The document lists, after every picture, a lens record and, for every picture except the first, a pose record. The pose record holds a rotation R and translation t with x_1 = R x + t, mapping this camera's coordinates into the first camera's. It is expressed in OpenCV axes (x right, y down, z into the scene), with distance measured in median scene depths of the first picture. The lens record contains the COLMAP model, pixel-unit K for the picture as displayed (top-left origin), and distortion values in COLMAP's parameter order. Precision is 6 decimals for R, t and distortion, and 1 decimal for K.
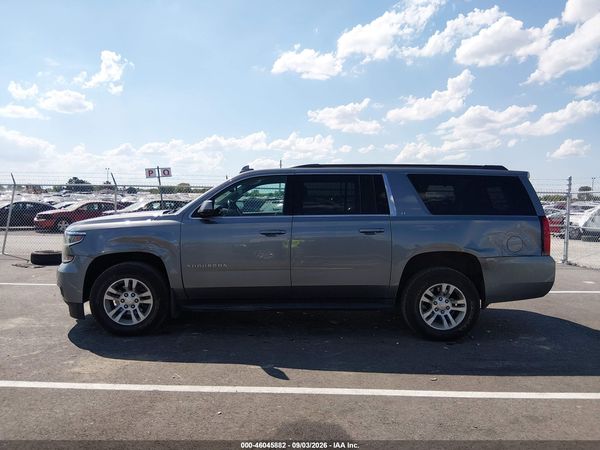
lens RADIAL K [[455.7, 0, 304.8], [0, 455.7, 226.3], [0, 0, 1]] dist [0.069856, -0.134884]
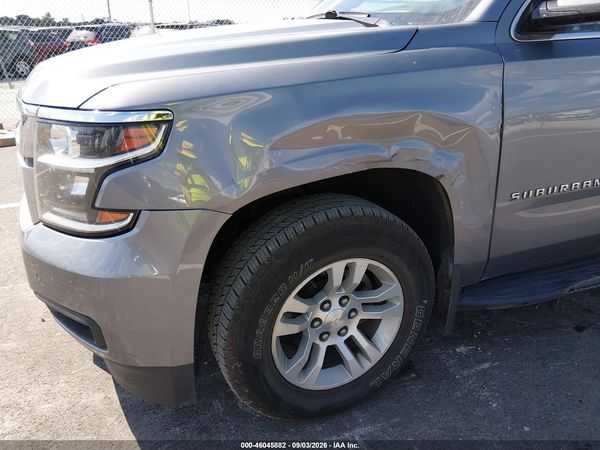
lens RADIAL K [[455.7, 0, 302.6], [0, 455.7, 224.8], [0, 0, 1]] dist [0.069856, -0.134884]
pose [[0.942571, -0.147052, 0.299892, -0.492983], [0.035571, 0.936955, 0.347636, -0.011515], [-0.332106, -0.317004, 0.888377, 0.750802]]
